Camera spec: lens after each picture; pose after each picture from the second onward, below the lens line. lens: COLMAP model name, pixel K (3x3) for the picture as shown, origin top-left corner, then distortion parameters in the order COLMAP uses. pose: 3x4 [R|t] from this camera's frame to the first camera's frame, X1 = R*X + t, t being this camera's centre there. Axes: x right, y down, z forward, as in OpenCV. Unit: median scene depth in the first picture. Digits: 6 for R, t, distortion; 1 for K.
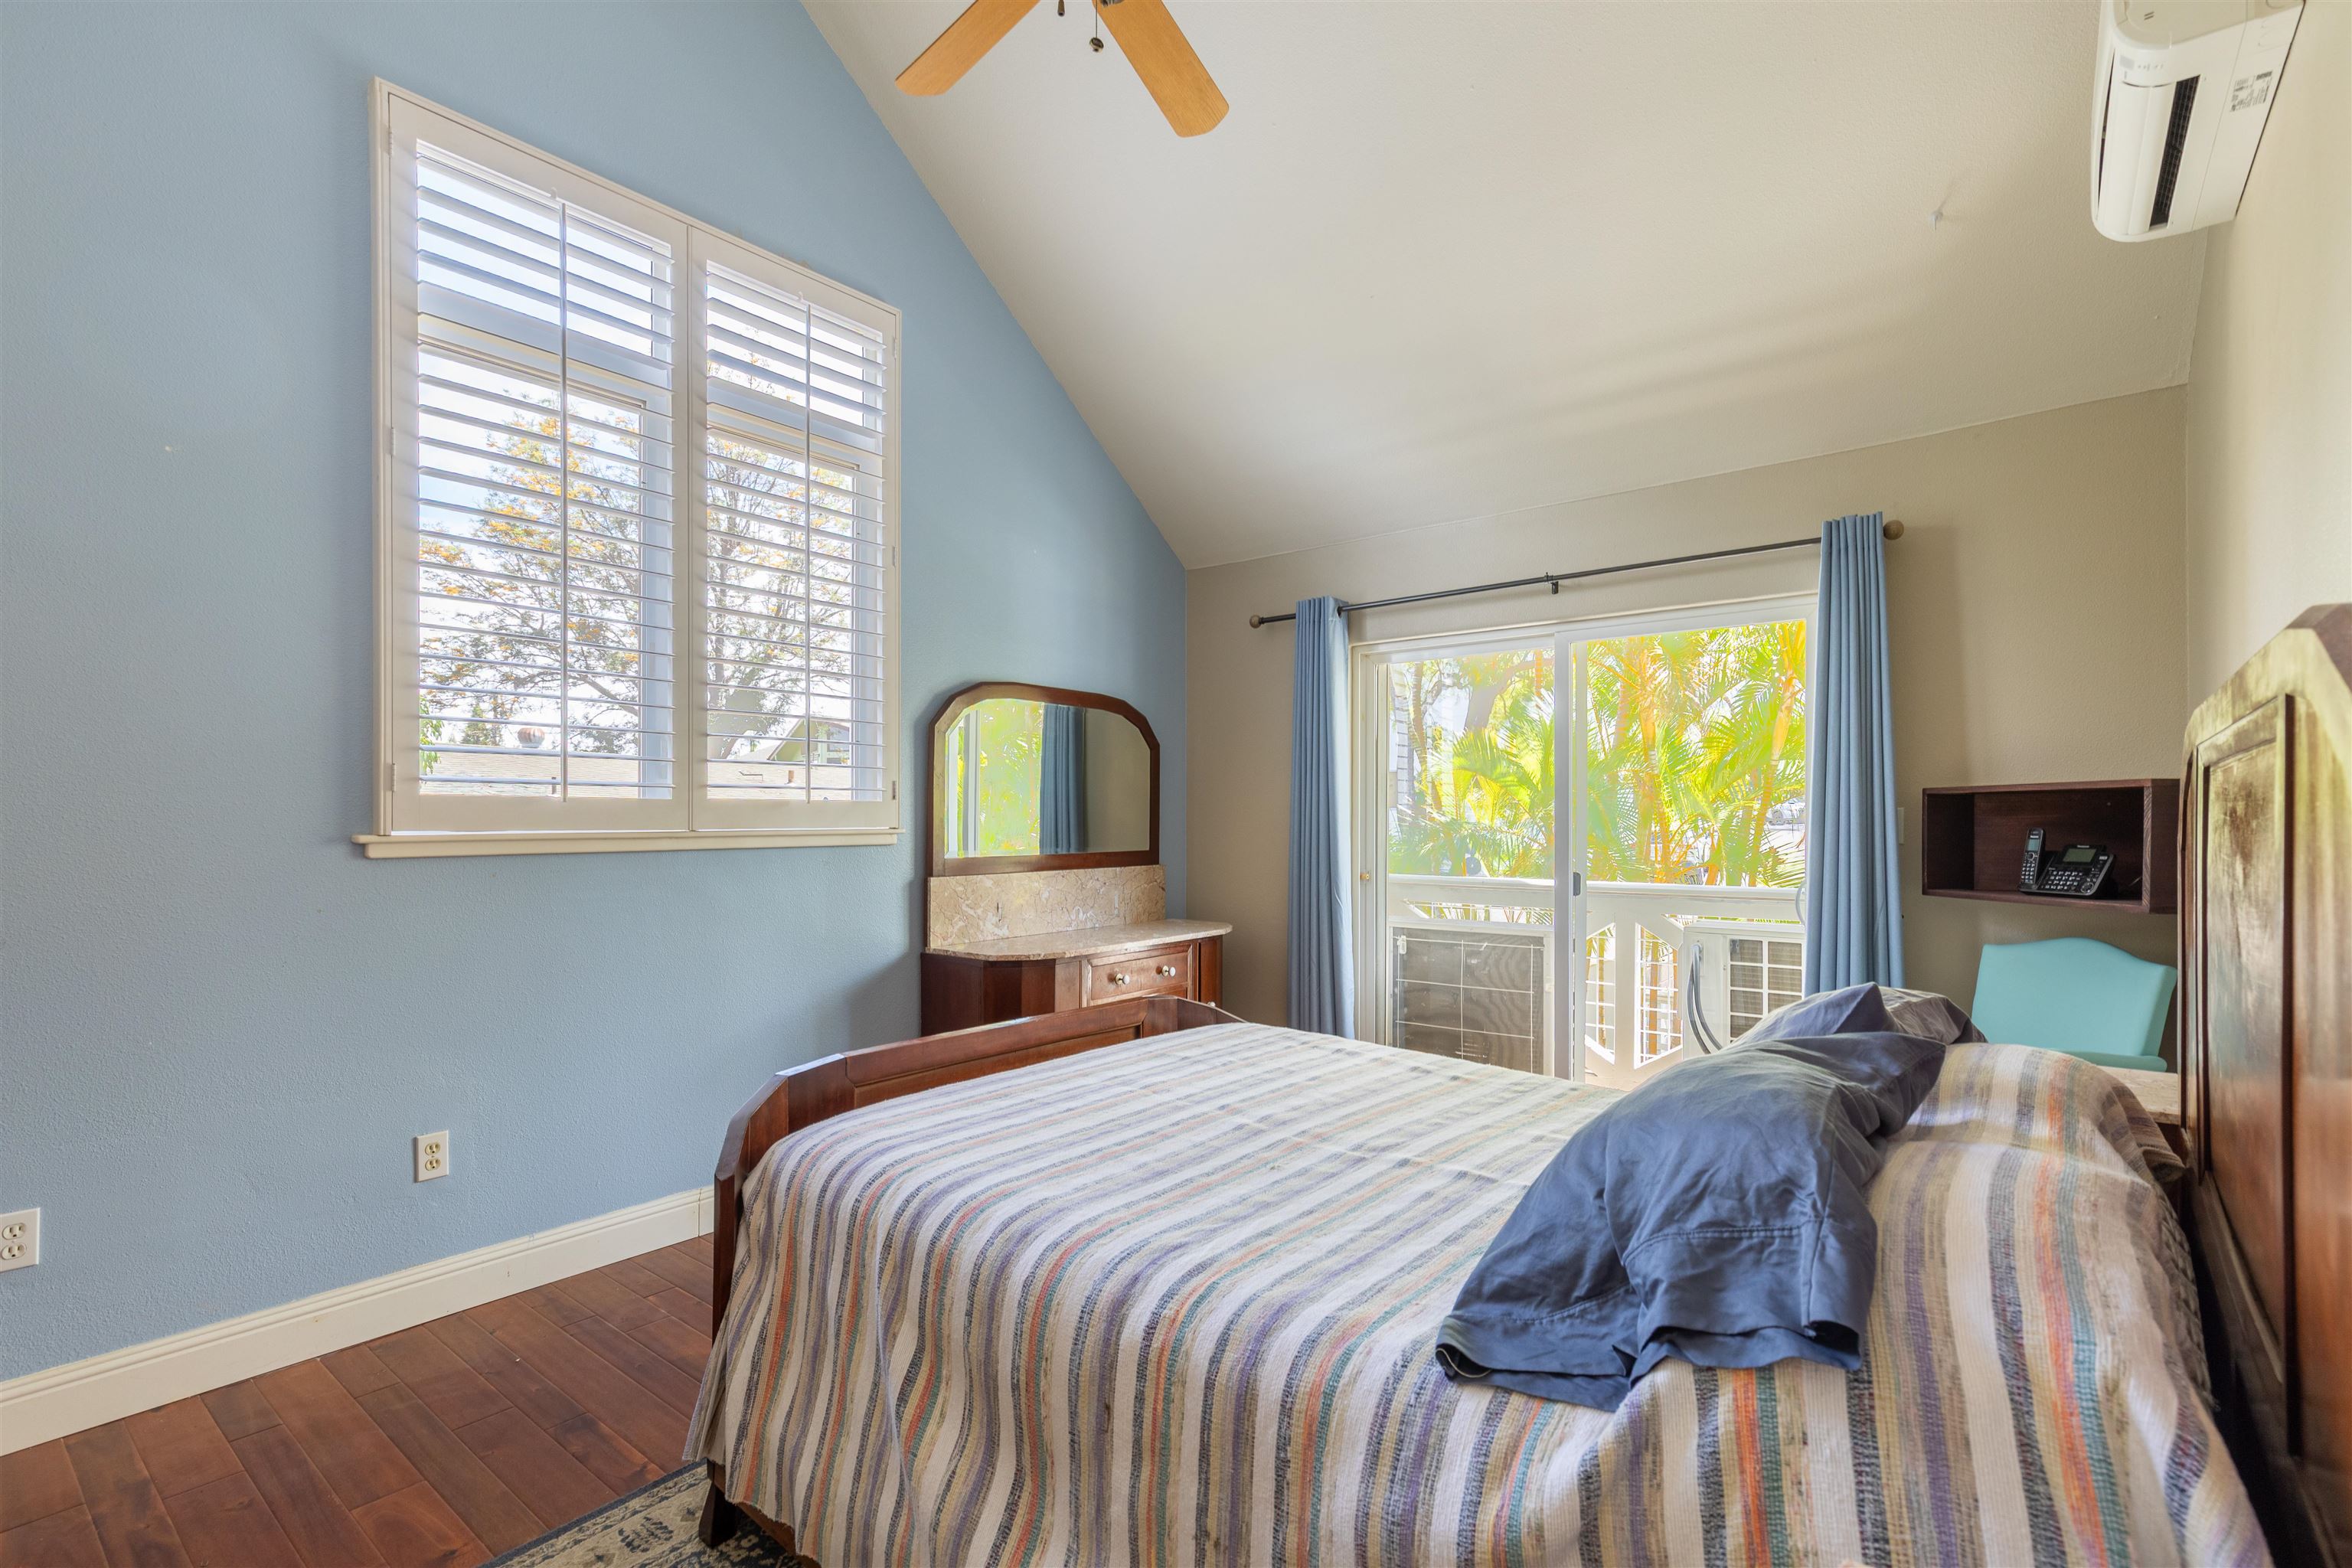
lens RADIAL K [[1094.4, 0, 1134.1], [0, 1094.4, 791.5], [0, 0, 1]] dist [0.009706, -0.001715]
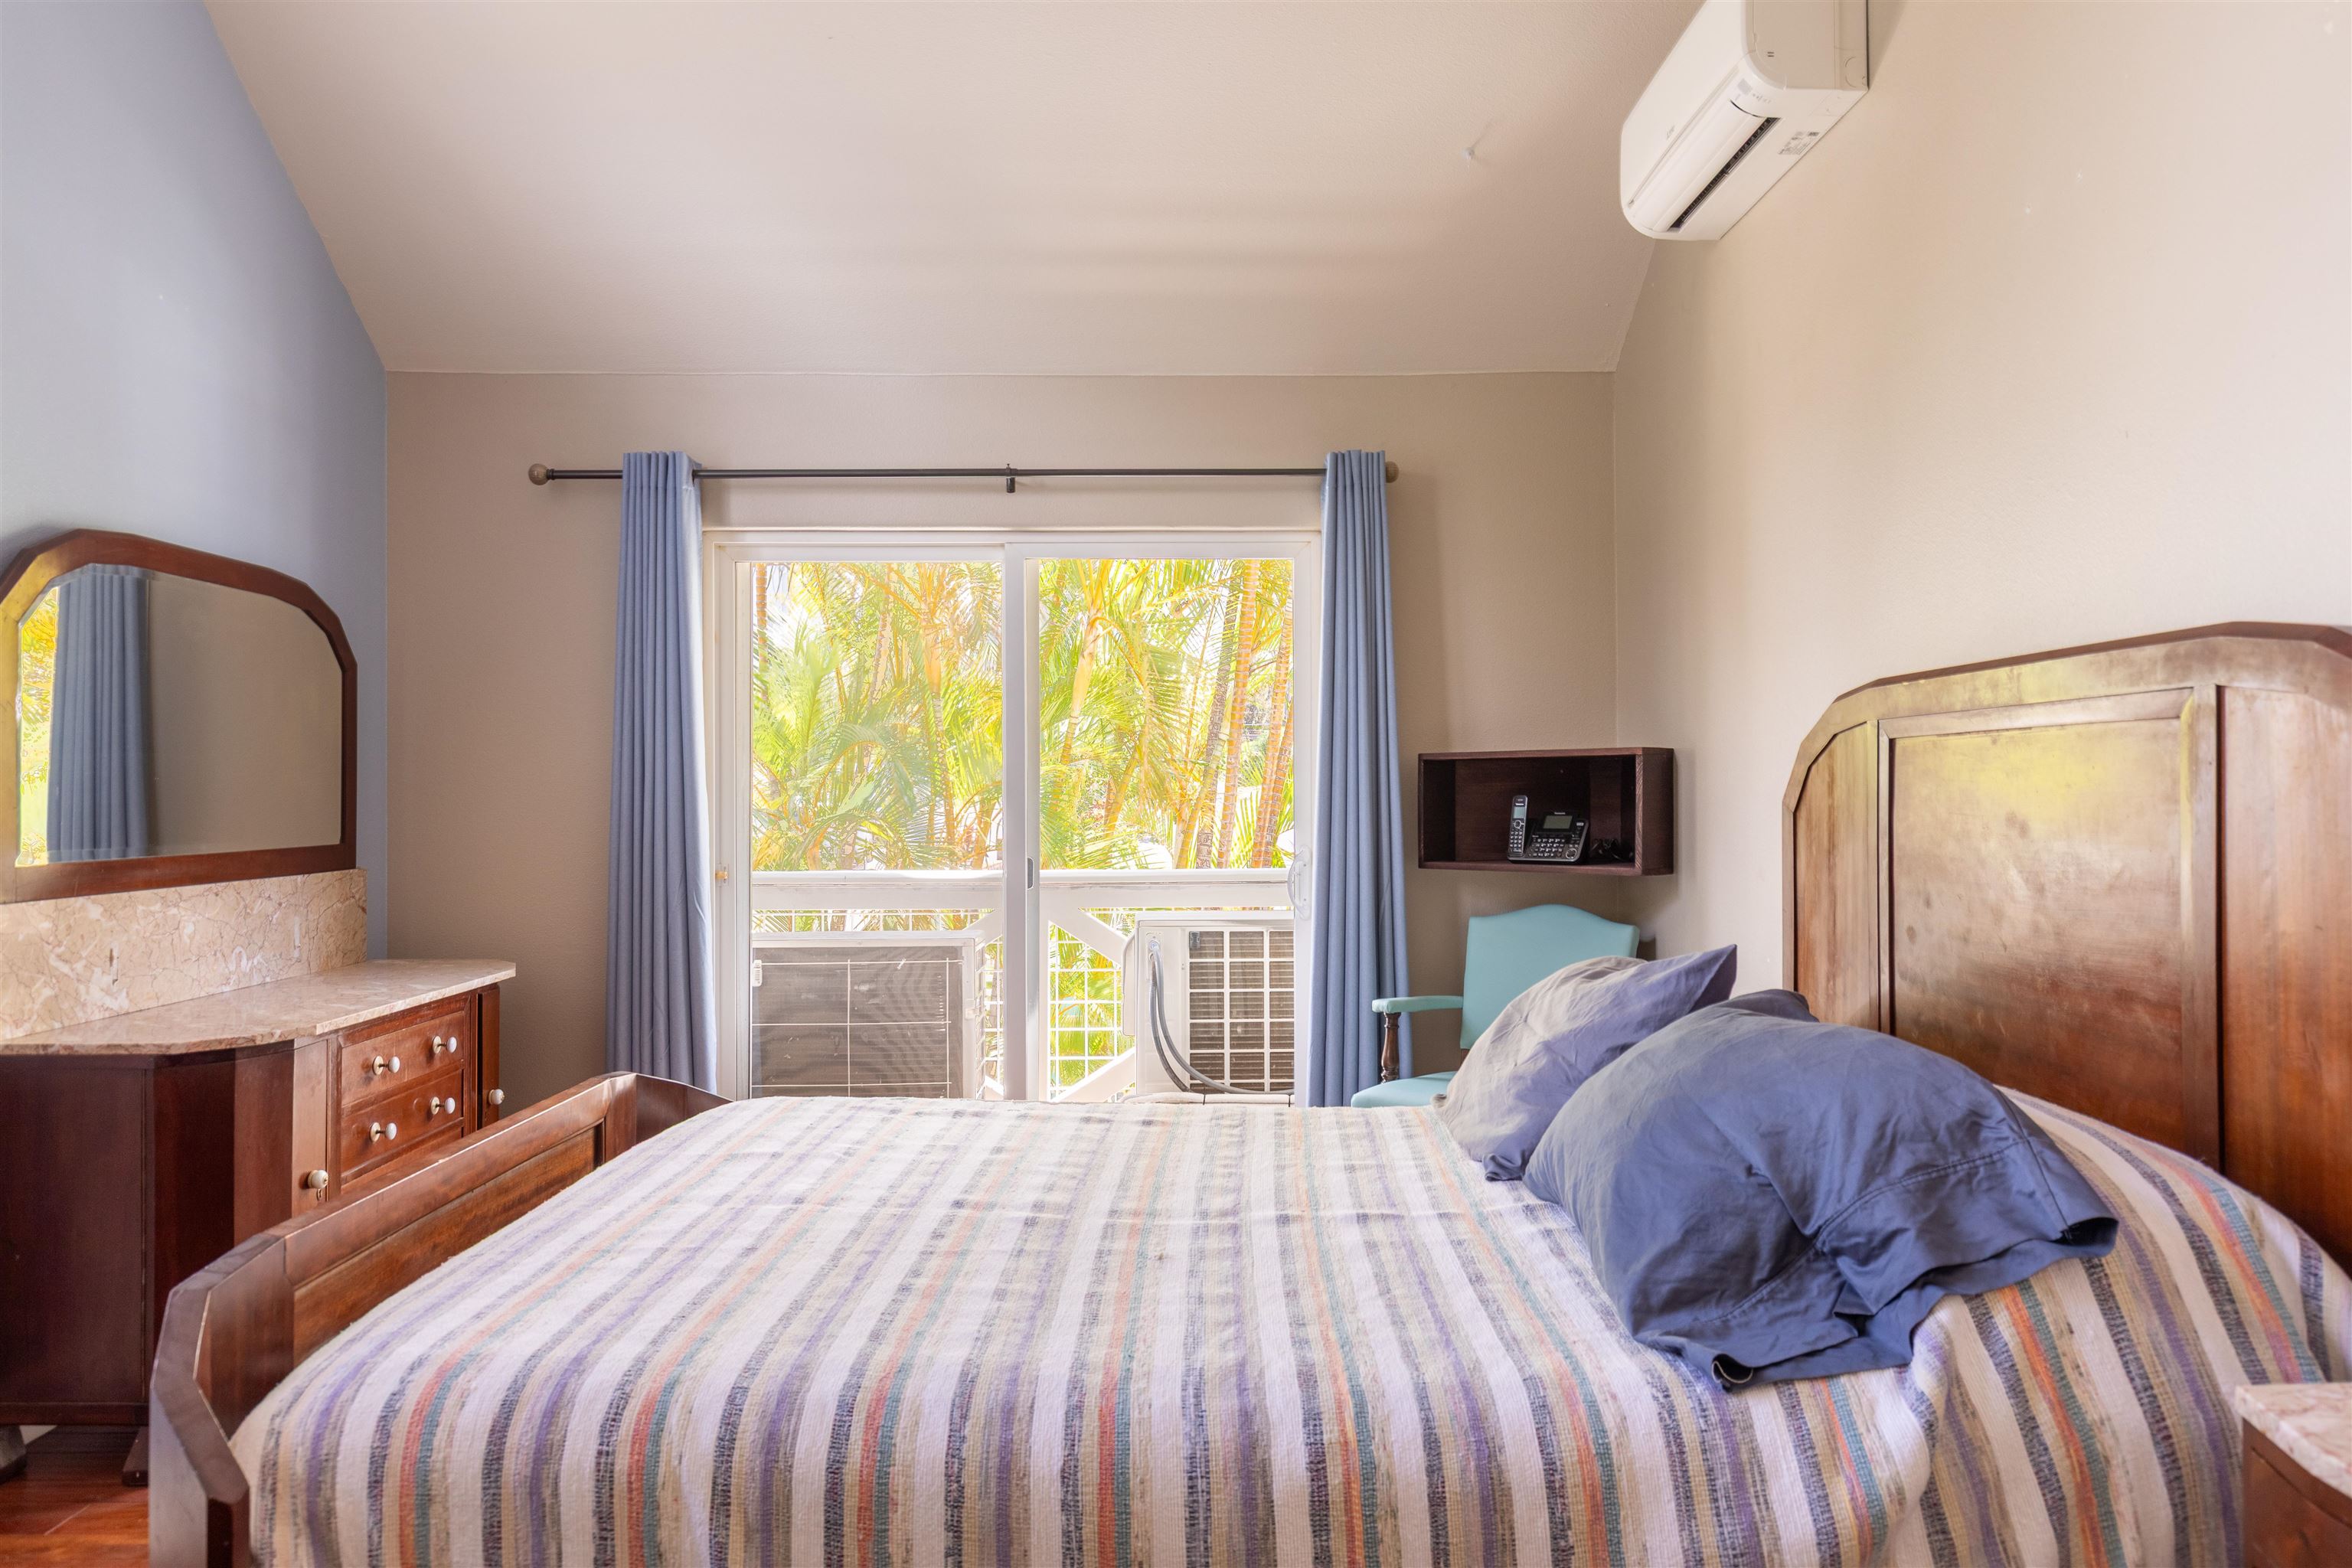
lens RADIAL K [[1593.6, 0, 1213.9], [0, 1593.6, 751.2], [0, 0, 1]] dist [-0.000449, -0.001217]
pose [[0.757866, 0.014050, 0.652259, -0.612532], [-0.013232, 0.999893, -0.006164, 0.010761], [-0.652276, -0.003959, 0.757971, 0.185240]]
